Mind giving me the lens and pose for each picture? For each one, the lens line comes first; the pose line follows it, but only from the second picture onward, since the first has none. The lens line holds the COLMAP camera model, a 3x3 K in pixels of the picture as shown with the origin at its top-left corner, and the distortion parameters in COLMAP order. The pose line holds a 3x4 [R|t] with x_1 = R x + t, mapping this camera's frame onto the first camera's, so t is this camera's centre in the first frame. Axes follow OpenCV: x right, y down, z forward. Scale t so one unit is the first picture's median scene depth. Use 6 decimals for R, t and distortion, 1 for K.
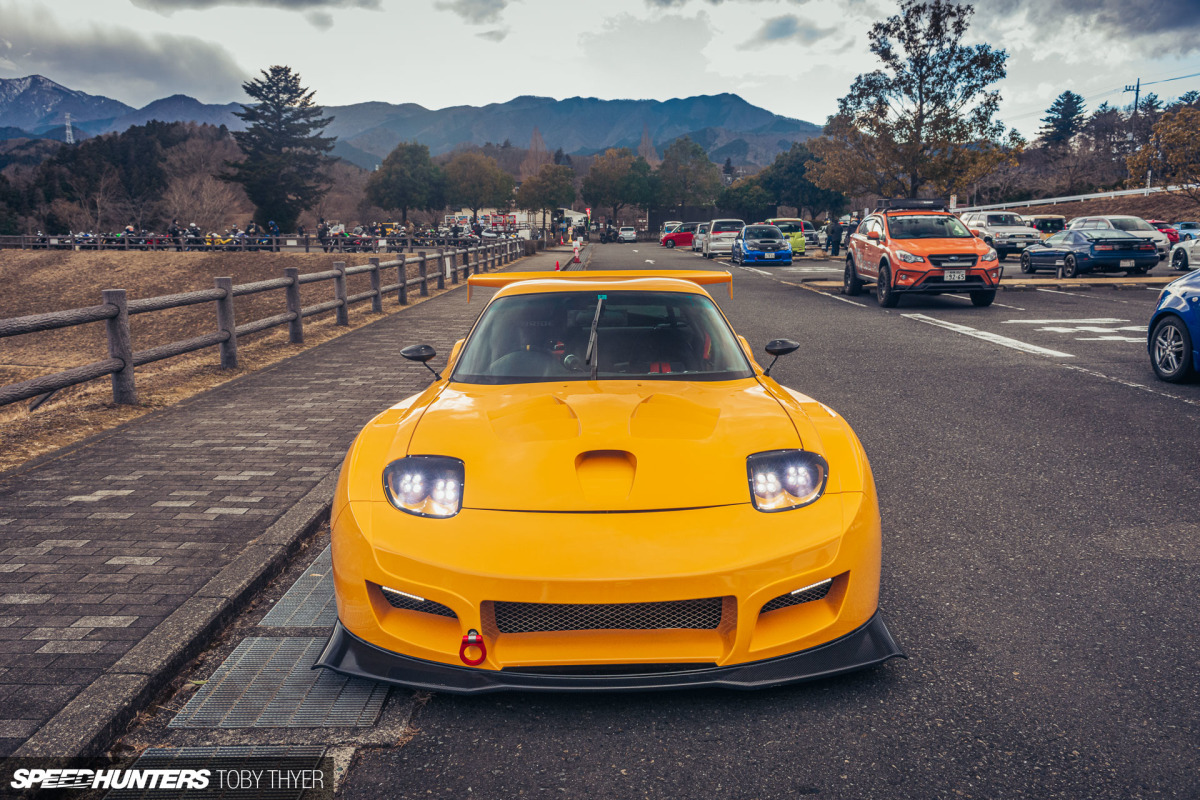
lens RADIAL K [[952.9, 0, 600.0], [0, 952.9, 400.0], [0, 0, 1]] dist [0.009320, 0.004702]
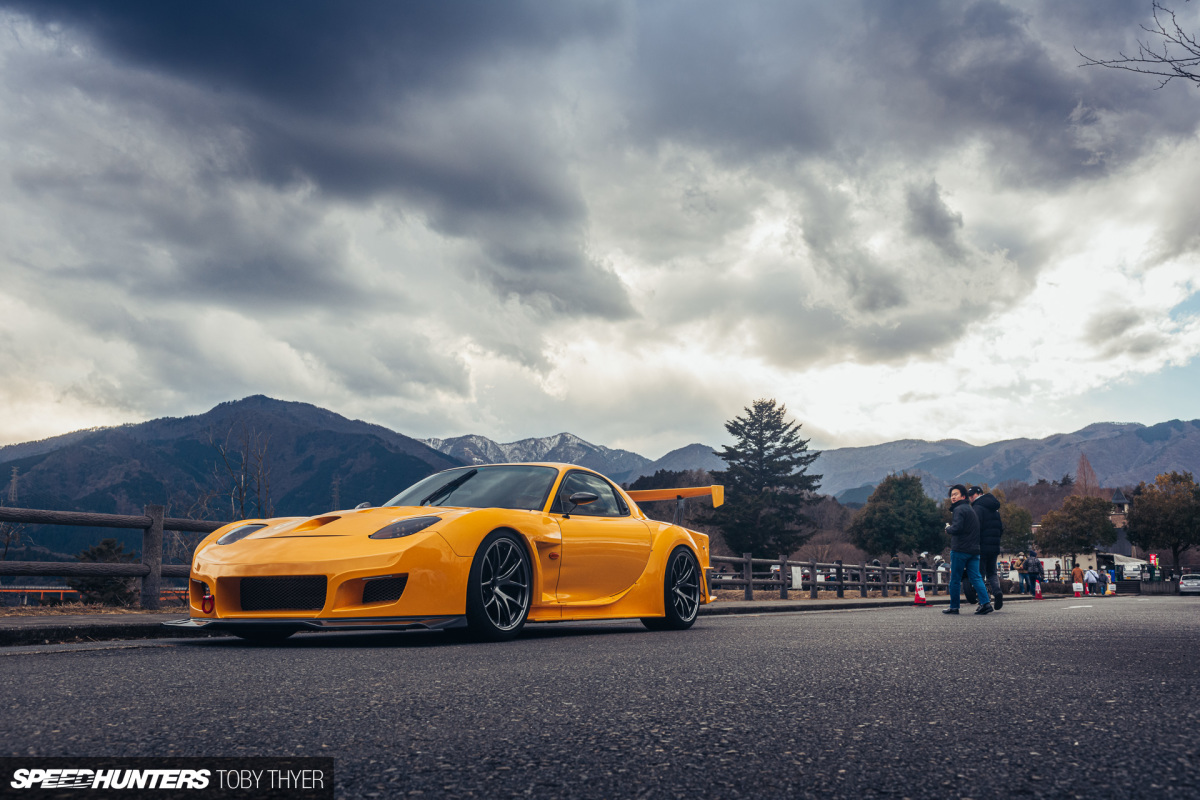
lens RADIAL K [[1170.0, 0, 600.0], [0, 1170.0, 400.0], [0, 0, 1]] dist [0.018783, 0.002074]
pose [[0.884904, -0.067472, -0.460860, 0.046123], [-0.089402, 0.946450, -0.310225, 0.014026], [0.457113, 0.315721, 0.831485, -0.015422]]
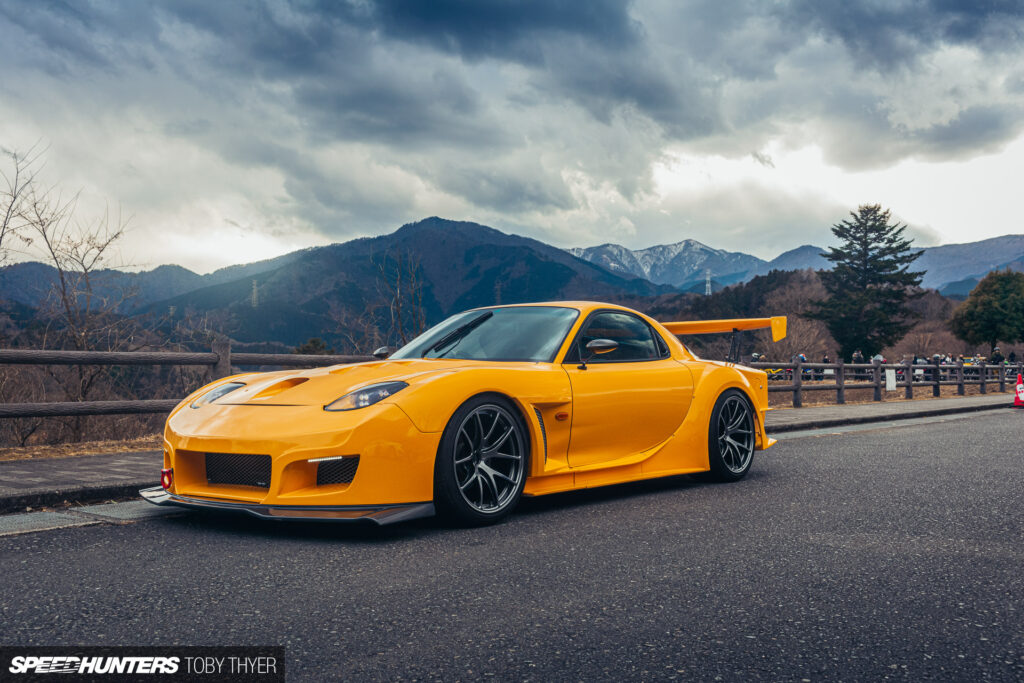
lens RADIAL K [[986.8, 0, 505.0], [0, 986.8, 340.9], [0, 0, 1]] dist [0.011060, 0.006505]
pose [[0.764454, -0.017240, -0.644447, 0.042062], [-0.116703, 0.979426, -0.164636, 0.007185], [0.634027, 0.201066, 0.746715, 0.001482]]
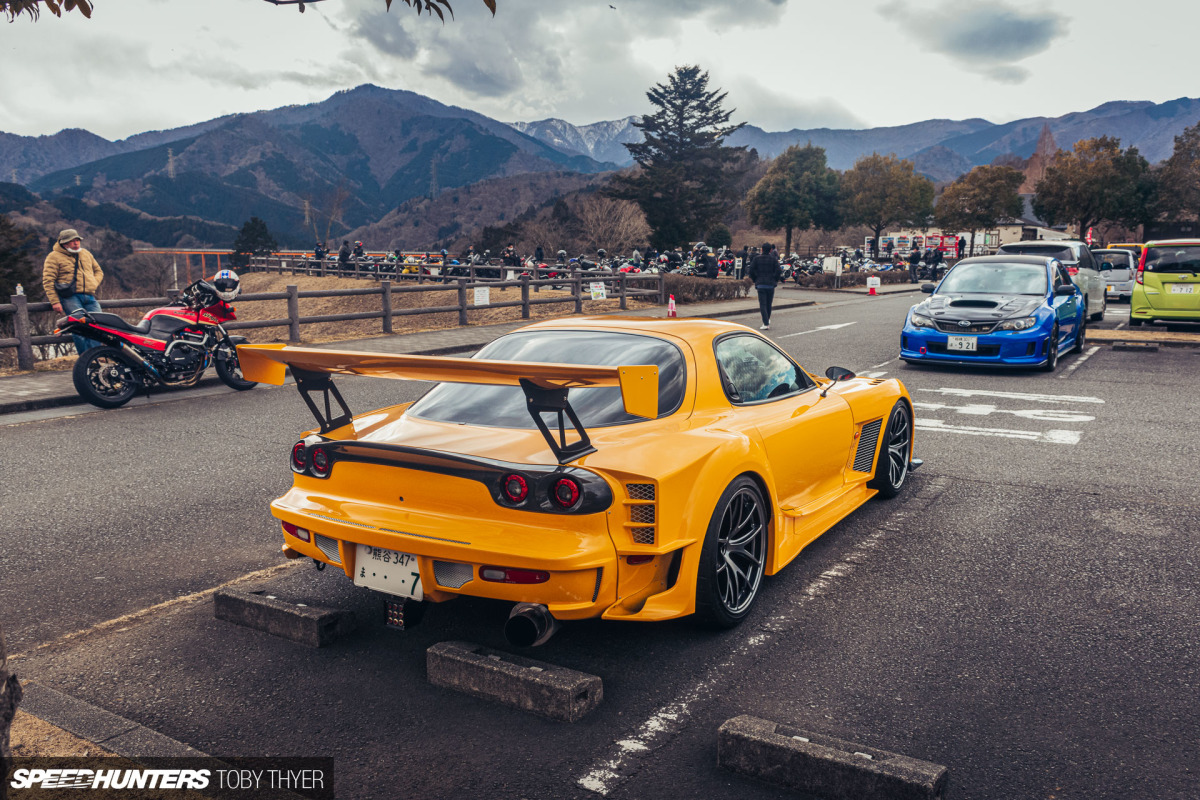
lens RADIAL K [[952.9, 0, 600.0], [0, 952.9, 400.0], [0, 0, 1]] dist [0.009320, 0.004702]
pose [[0.846651, 0.091079, -0.524296, 0.085687], [-0.102785, 0.994680, 0.006812, -0.041512], [0.522128, 0.048122, 0.851509, 0.218886]]
